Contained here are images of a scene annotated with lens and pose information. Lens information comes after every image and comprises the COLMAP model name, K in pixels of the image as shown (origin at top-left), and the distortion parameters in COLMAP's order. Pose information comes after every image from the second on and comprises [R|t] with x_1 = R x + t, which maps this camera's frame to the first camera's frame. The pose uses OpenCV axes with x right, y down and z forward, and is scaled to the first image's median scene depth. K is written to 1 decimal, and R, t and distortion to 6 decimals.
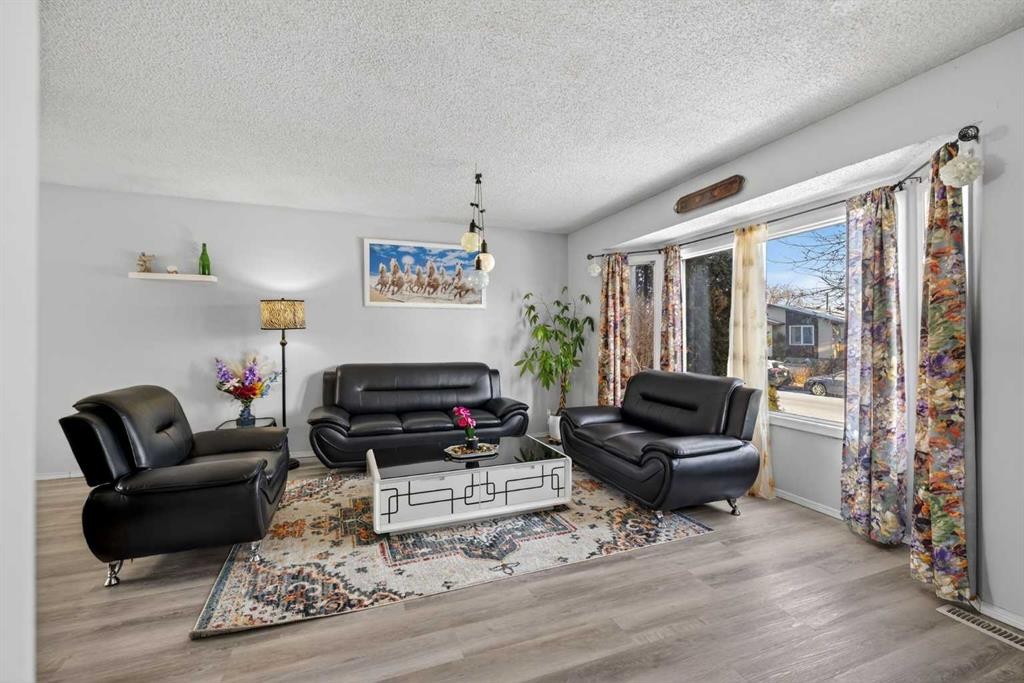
lens RADIAL K [[449.7, 0, 513.6], [0, 449.7, 331.9], [0, 0, 1]] dist [-0.000605, -0.000188]
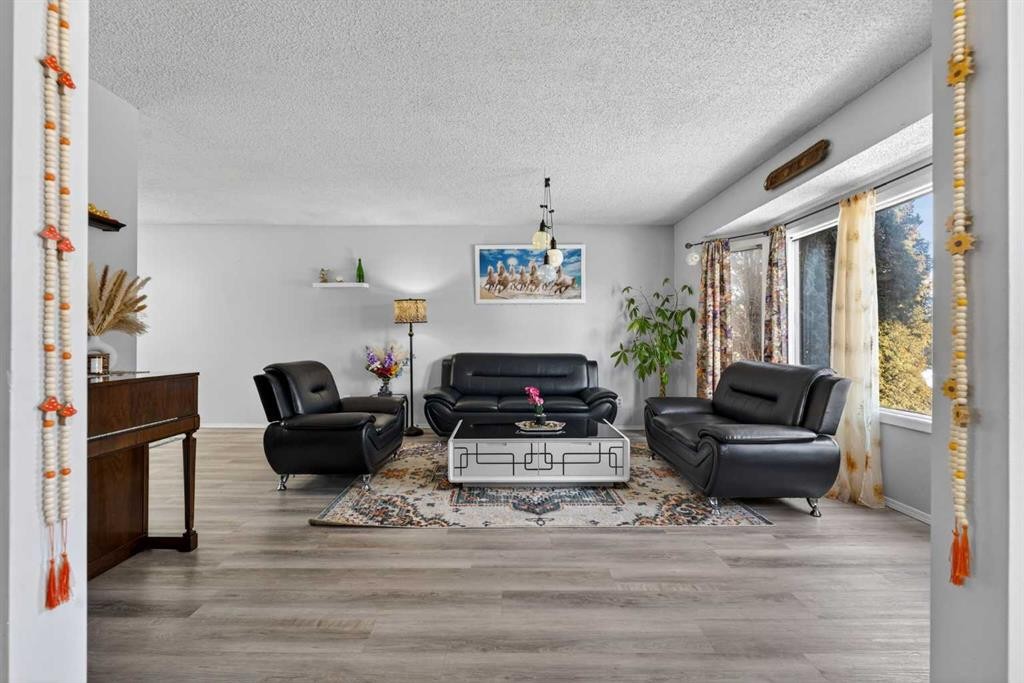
lens RADIAL K [[451.7, 0, 505.3], [0, 451.7, 337.3], [0, 0, 1]] dist [0.000015, -0.000387]
pose [[0.926391, -0.003719, -0.376546, 0.244429], [0.004332, 0.999990, 0.000782, 0.040503], [0.376539, -0.002356, 0.926398, -0.073465]]
